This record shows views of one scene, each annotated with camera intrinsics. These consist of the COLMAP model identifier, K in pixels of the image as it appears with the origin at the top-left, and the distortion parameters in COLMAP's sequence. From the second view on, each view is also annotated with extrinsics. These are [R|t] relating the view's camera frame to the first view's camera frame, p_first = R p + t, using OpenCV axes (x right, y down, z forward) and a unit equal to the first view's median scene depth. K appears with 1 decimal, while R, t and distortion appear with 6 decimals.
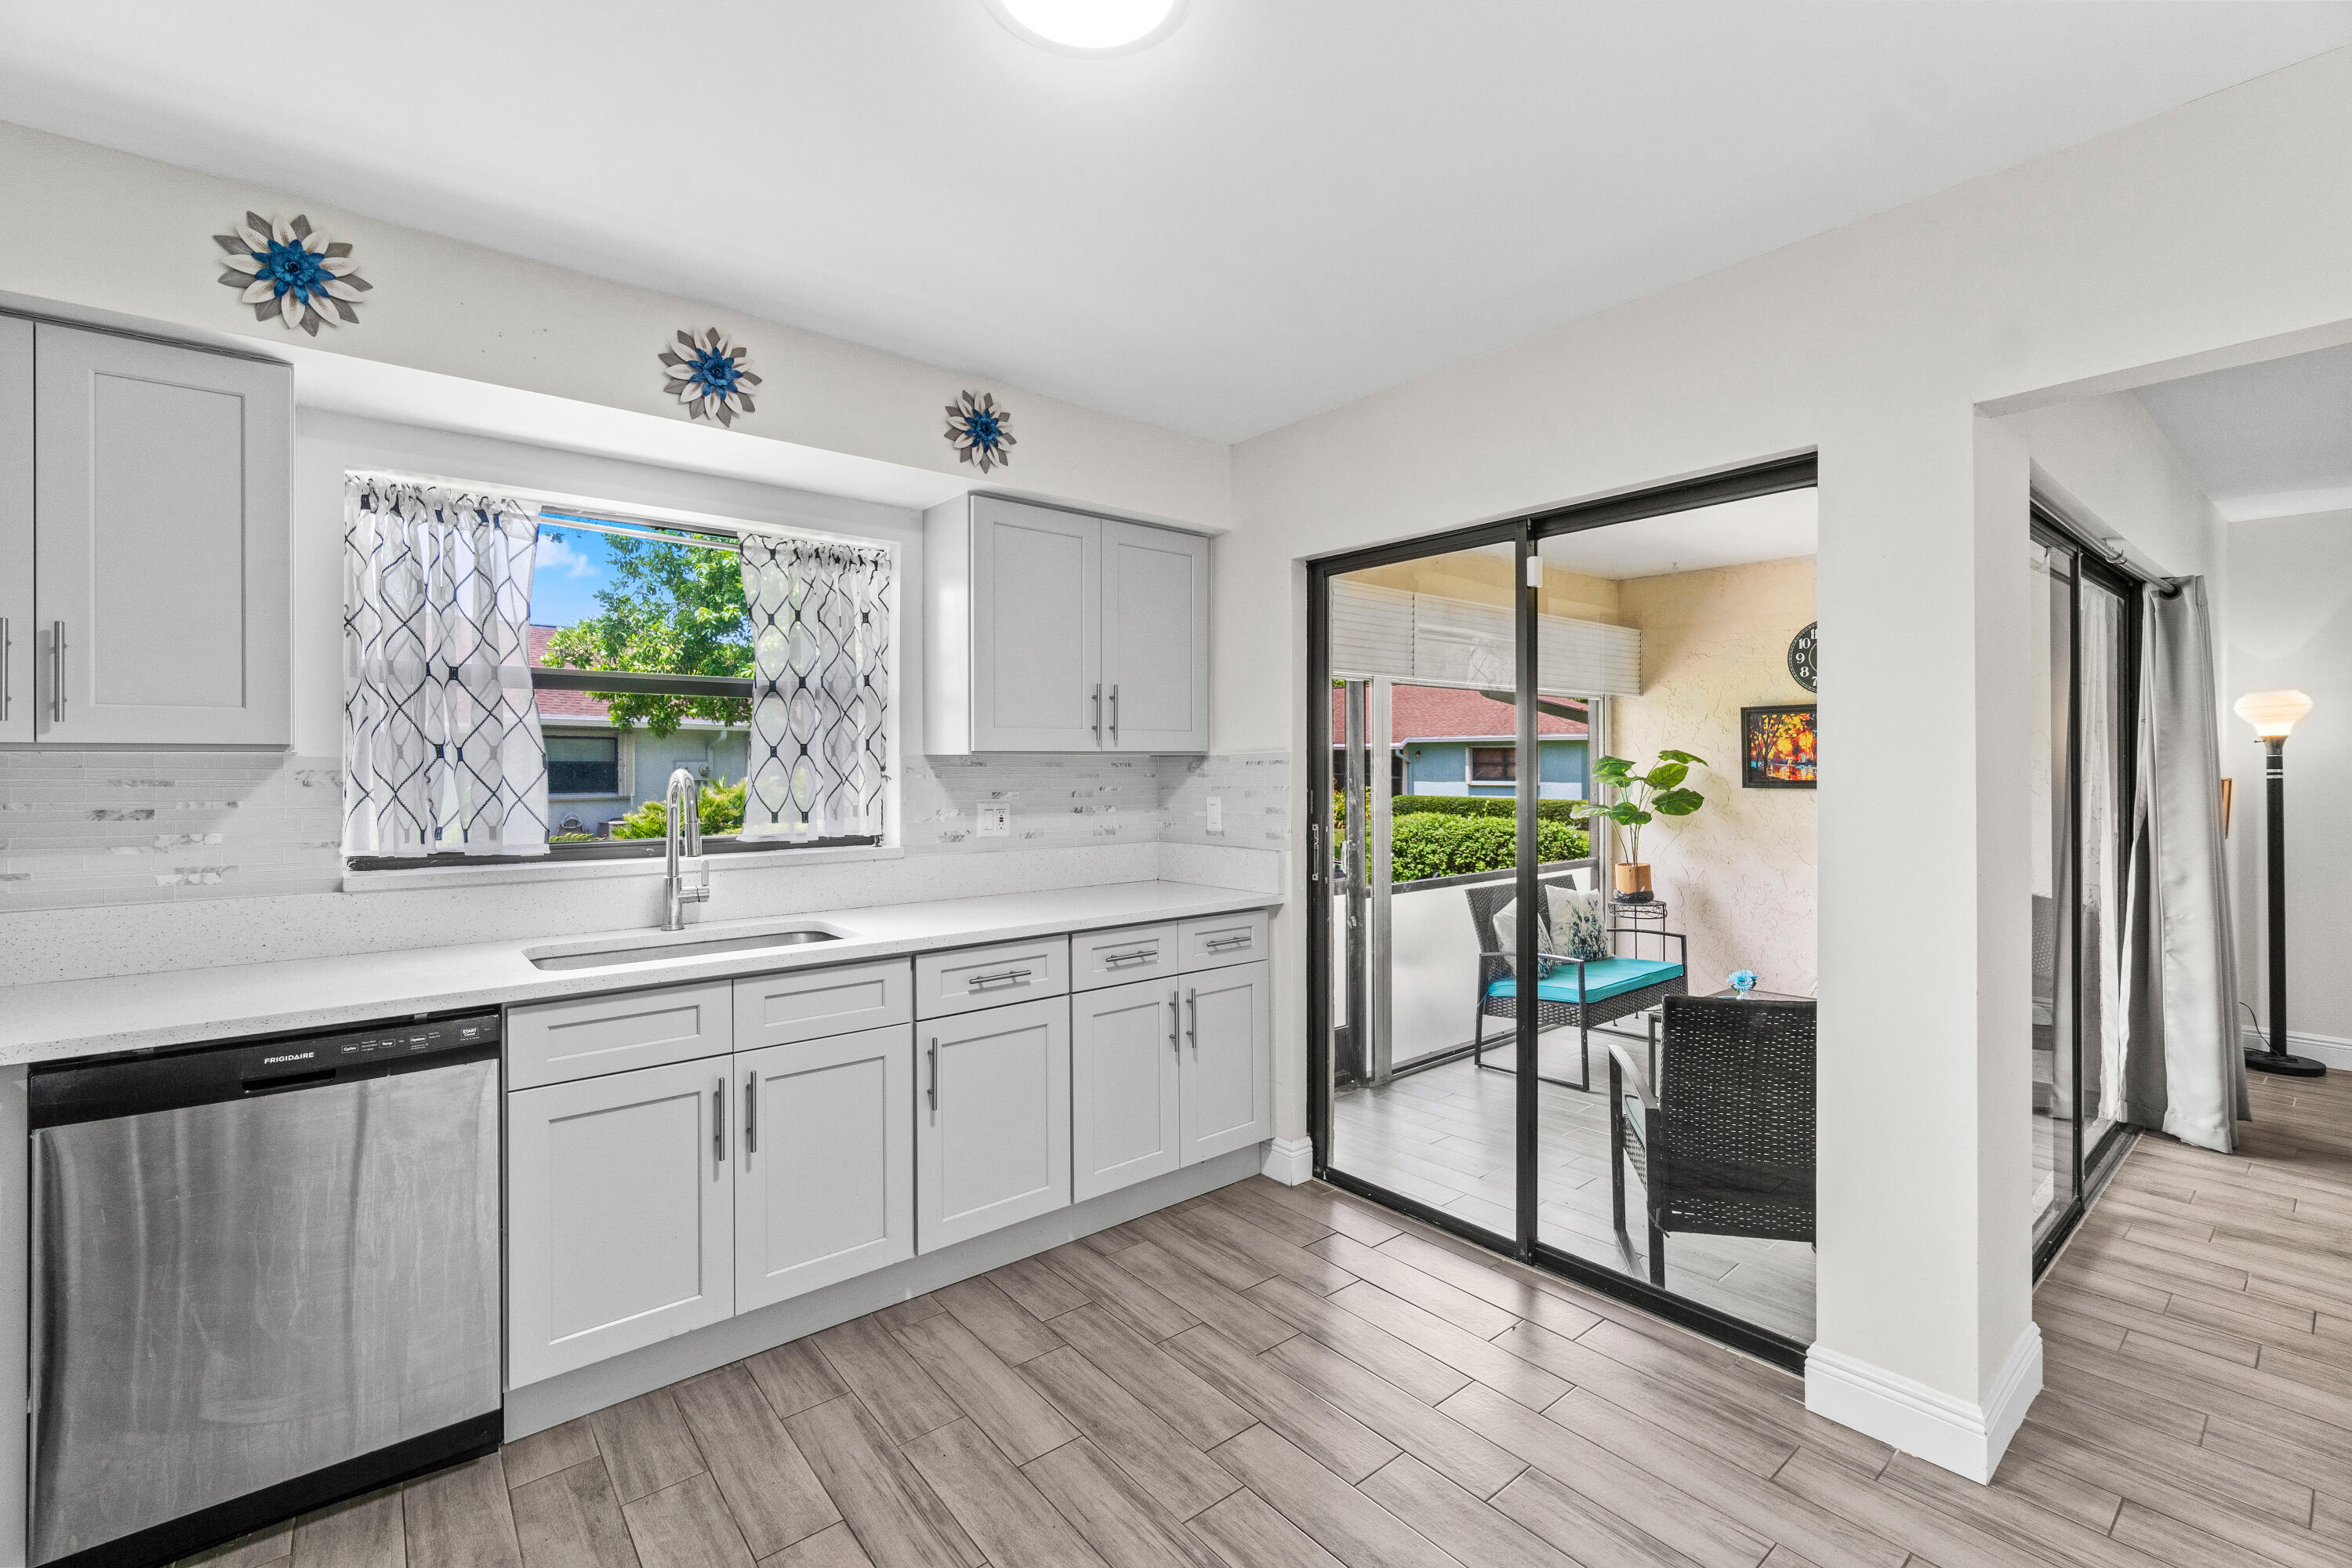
lens RADIAL K [[1017.2, 0, 1183.1], [0, 1017.2, 765.2], [0, 0, 1]] dist [-0.007972, 0.000092]
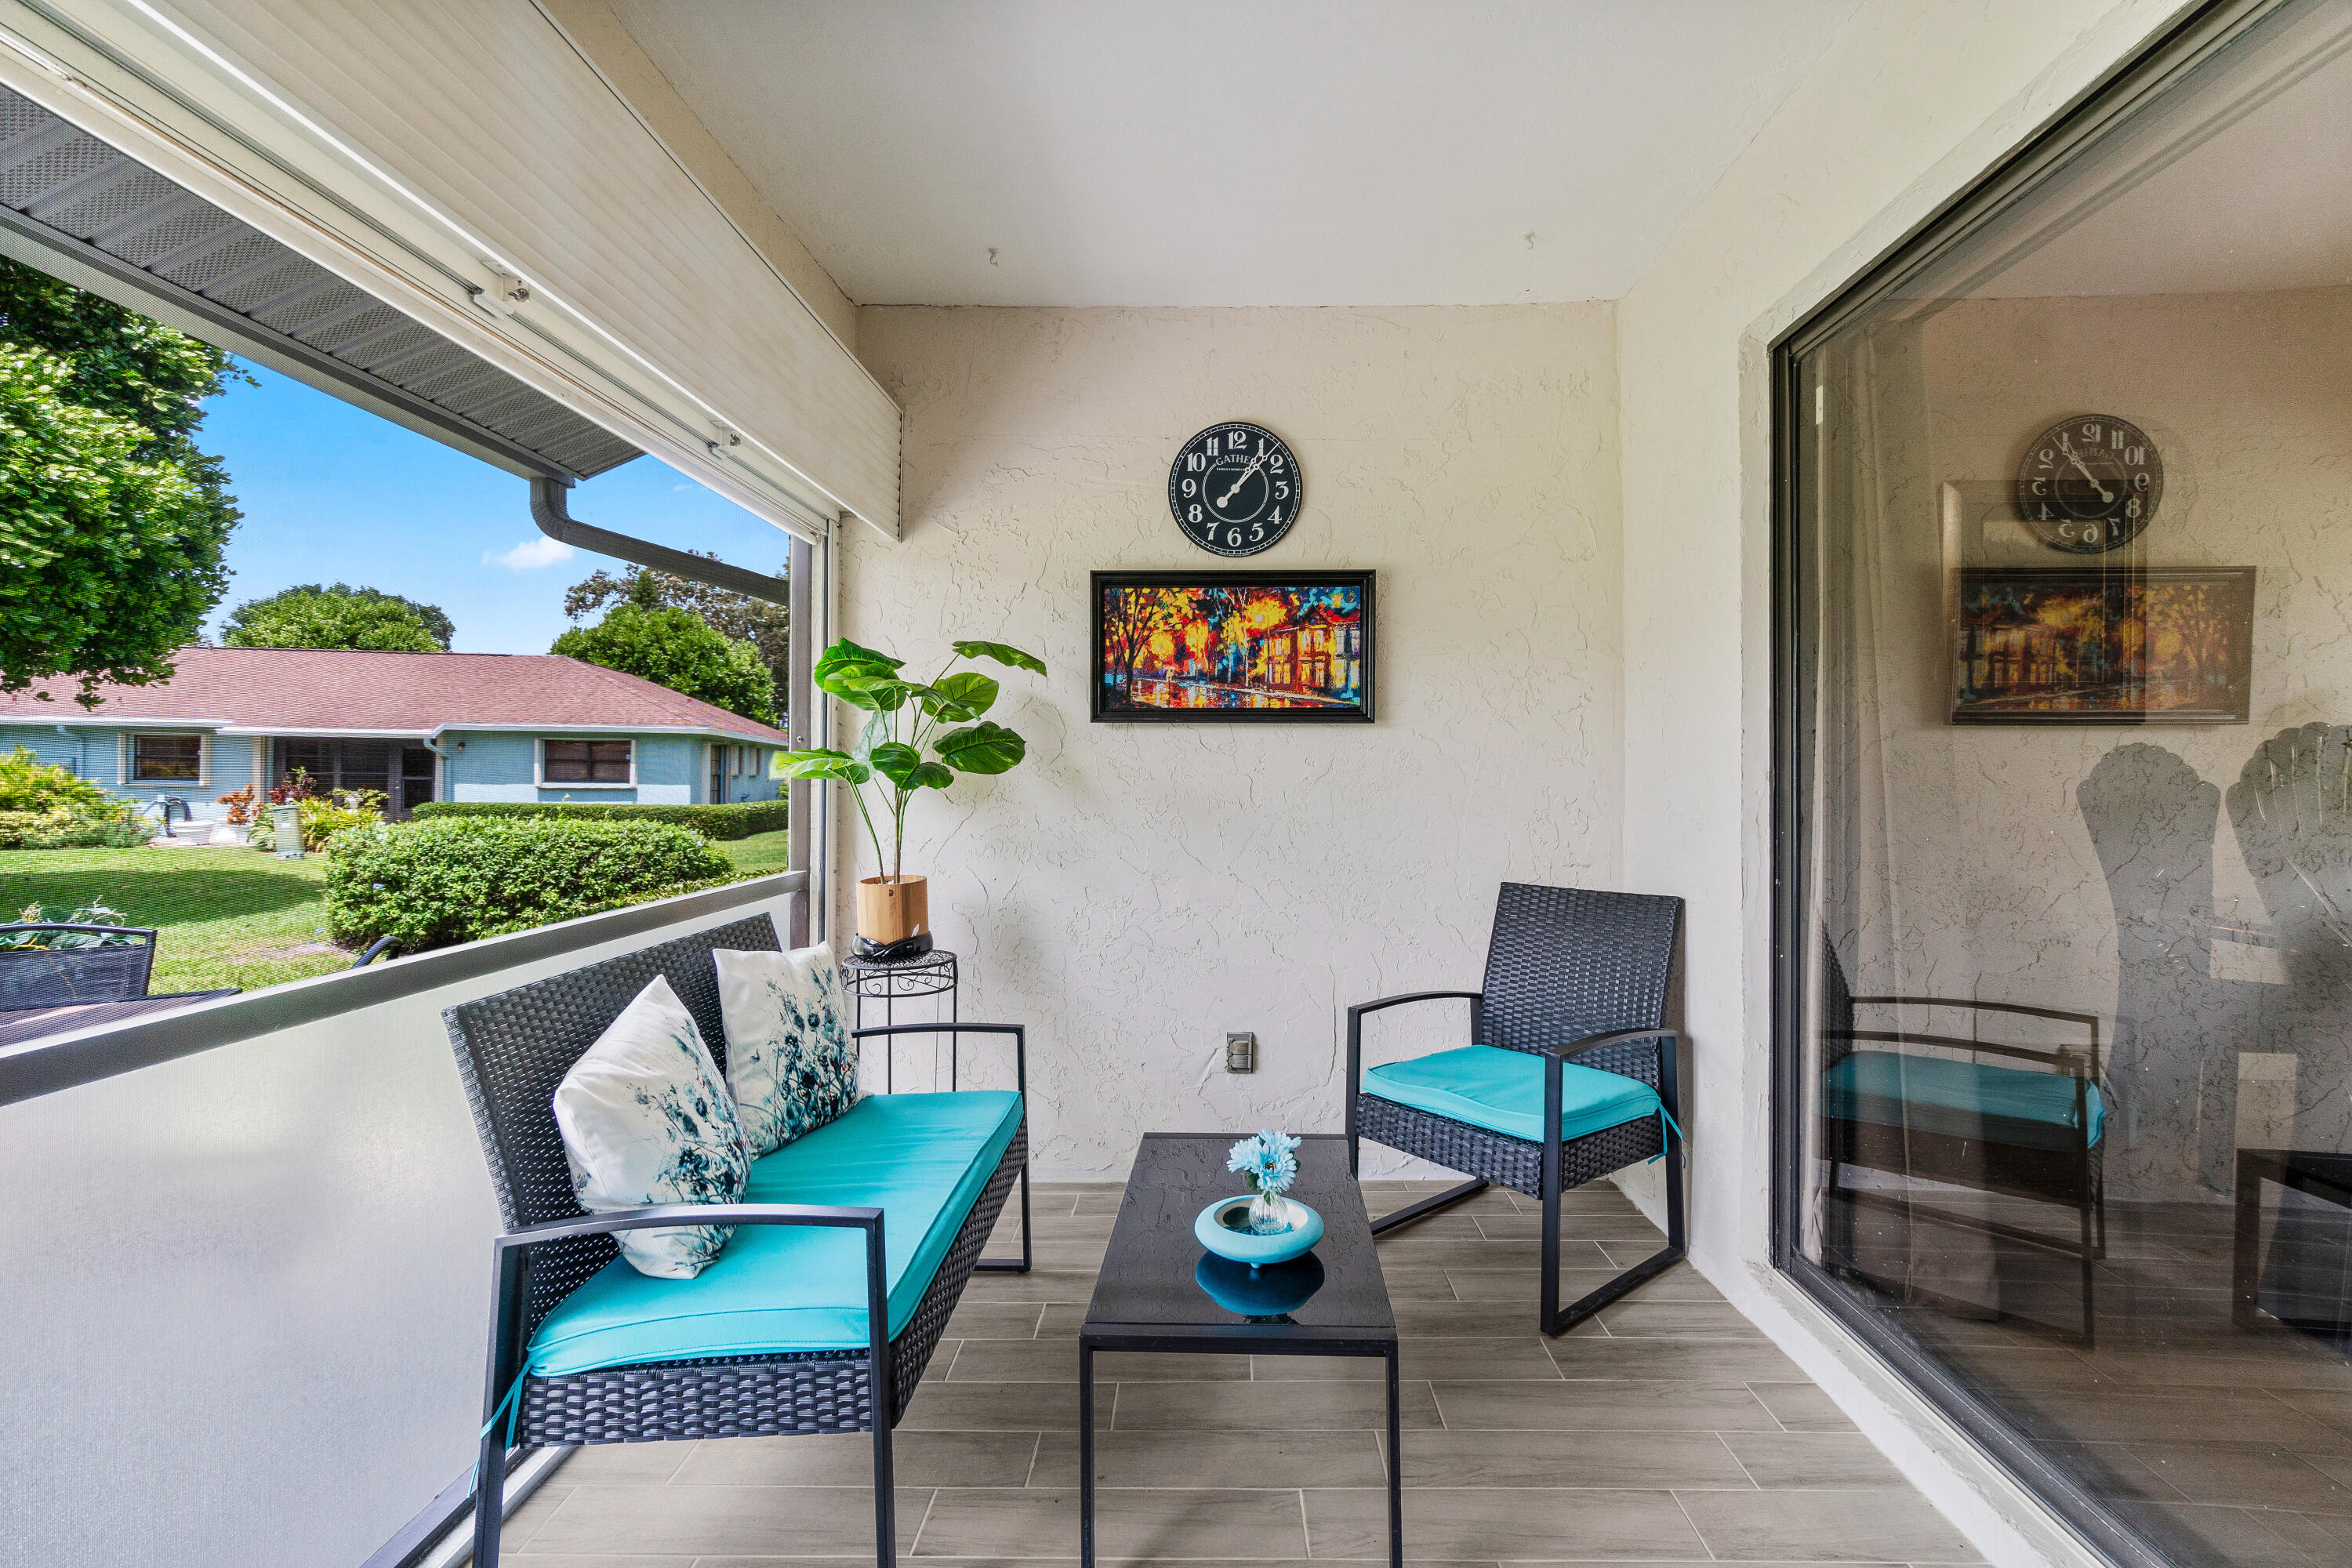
lens RADIAL K [[1017.2, 0, 1183.1], [0, 1017.2, 765.2], [0, 0, 1]] dist [-0.007972, 0.000092]
pose [[0.670471, 0.017079, 0.741739, 0.185756], [-0.007769, 0.999842, -0.015999, 0.052138], [-0.741895, 0.004964, 0.670497, 0.596991]]
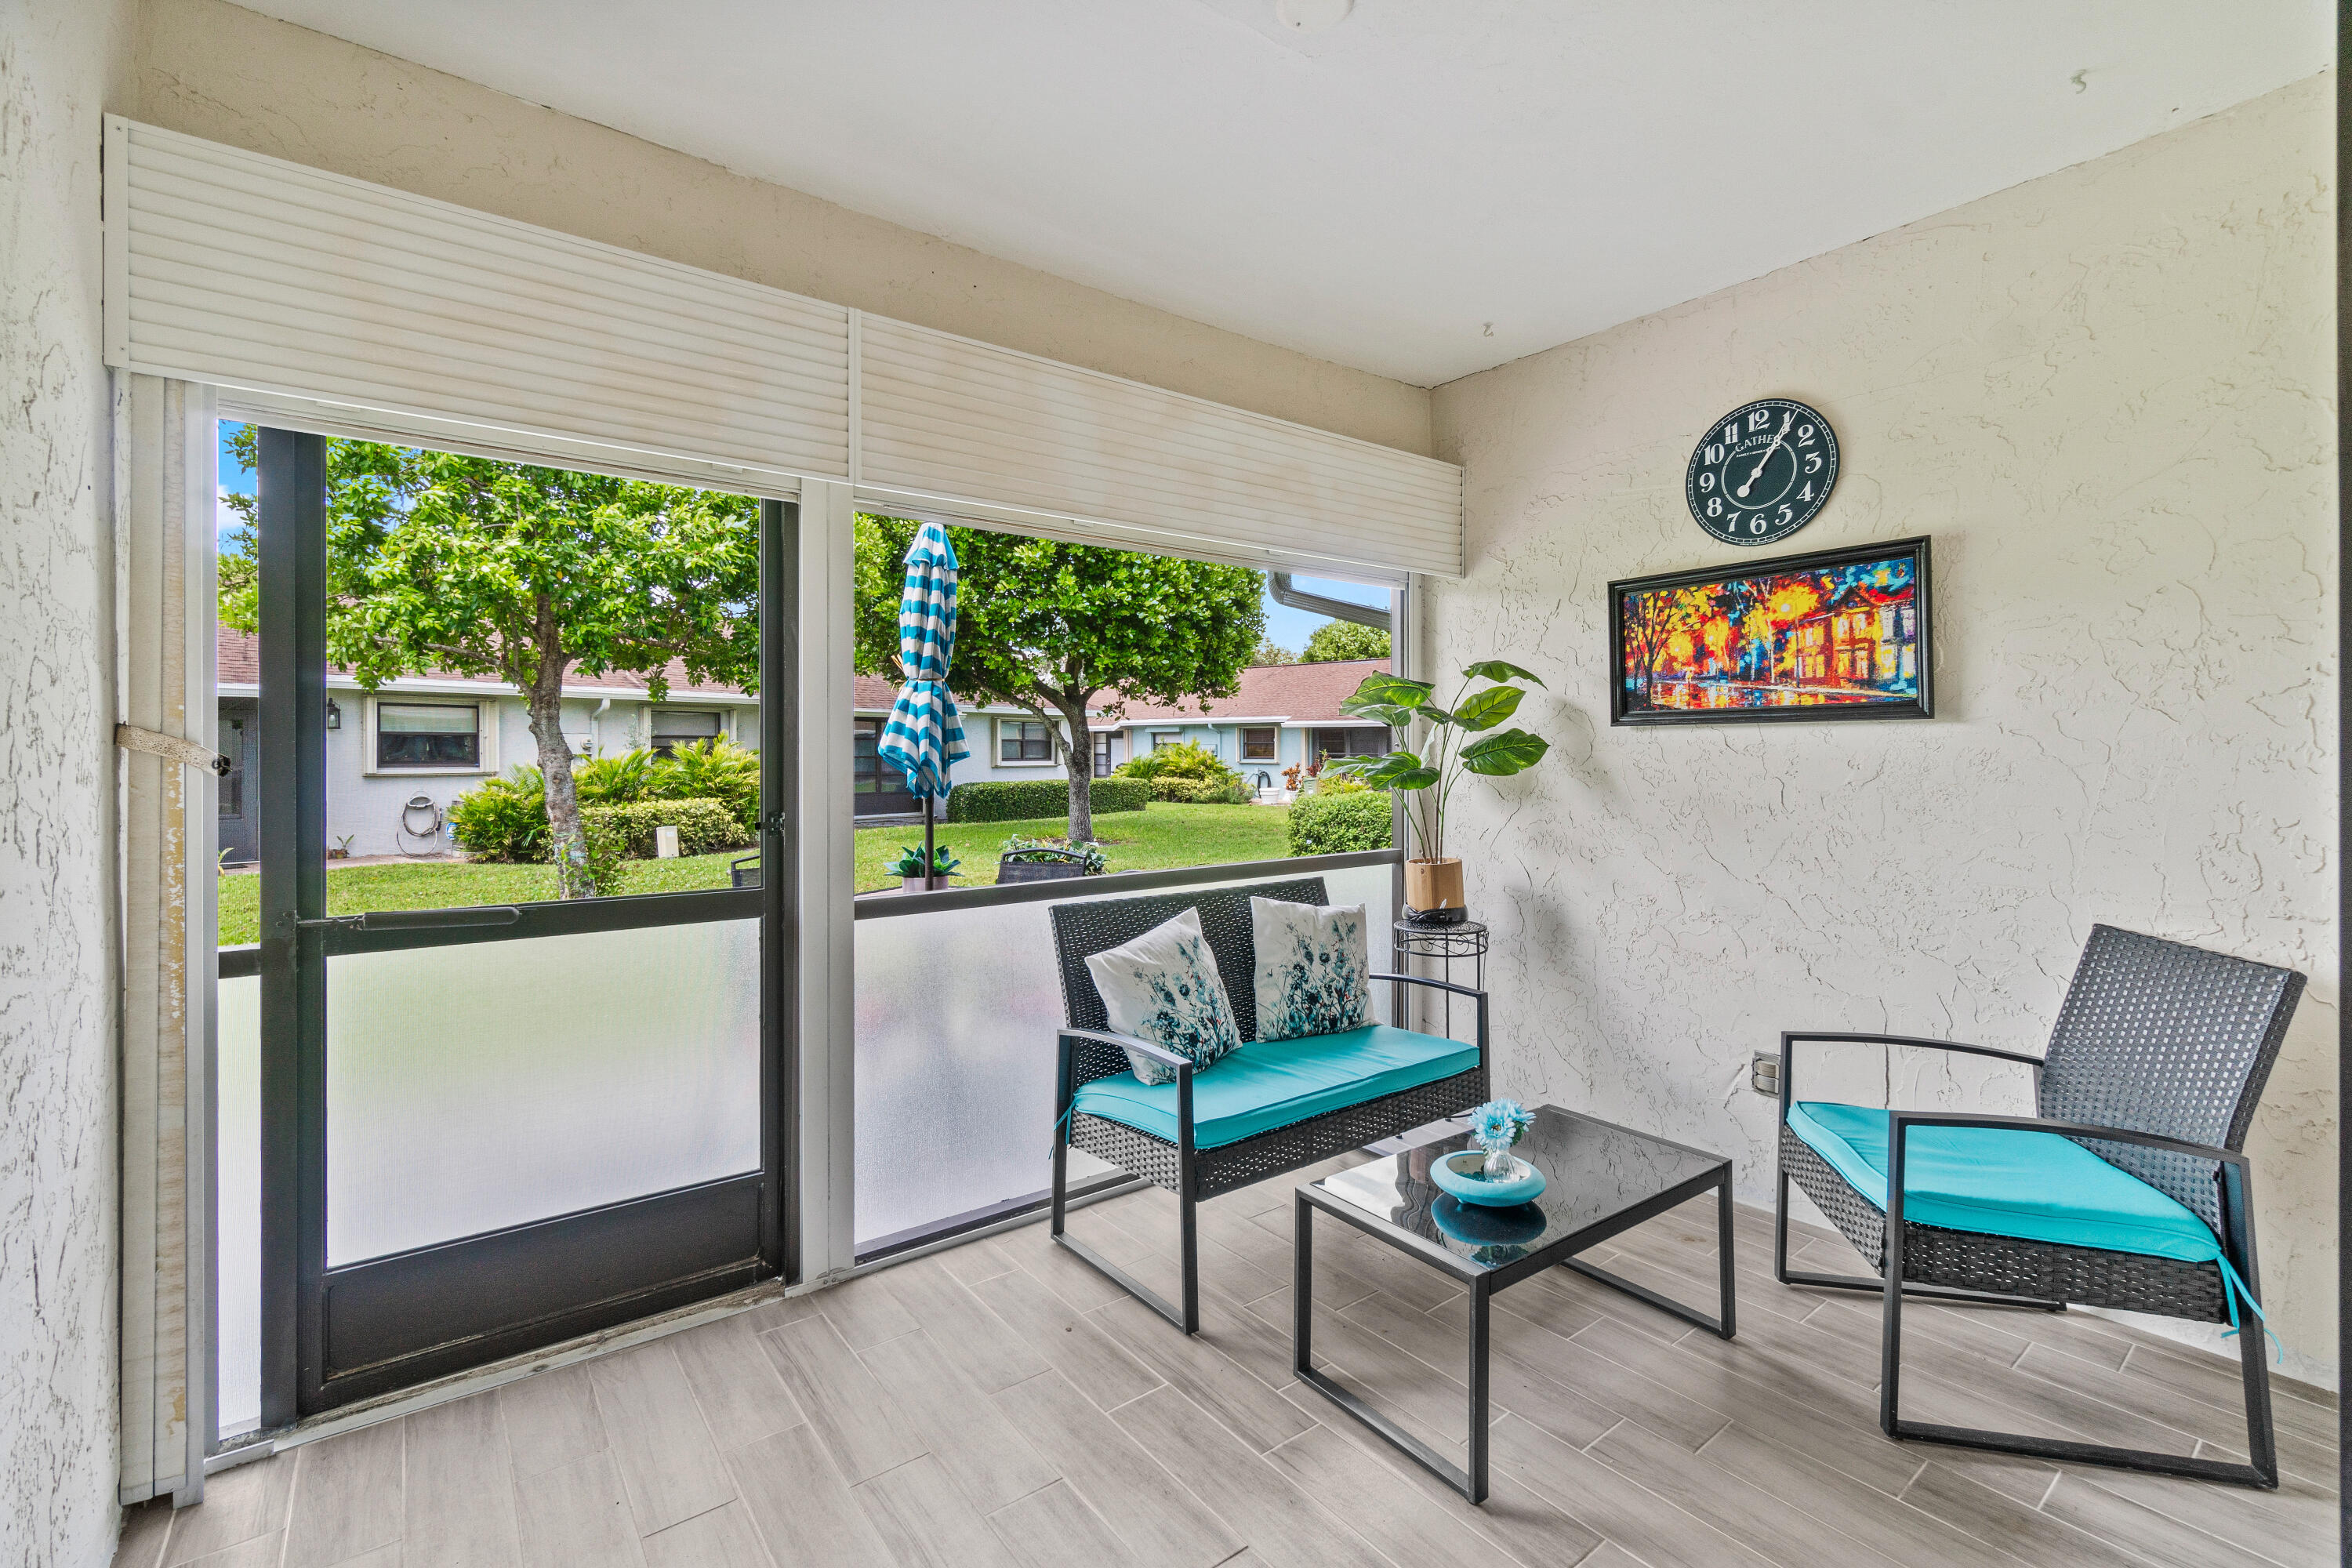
lens RADIAL K [[1007.6, 0, 1180.4], [0, 1007.6, 751.1], [0, 0, 1]] dist [-0.009240, -0.000053]
pose [[0.998314, 0.002301, -0.057994, 0.341237], [-0.002313, 0.999997, -0.000126, 0.036194], [0.057994, 0.000260, 0.998317, 0.426440]]
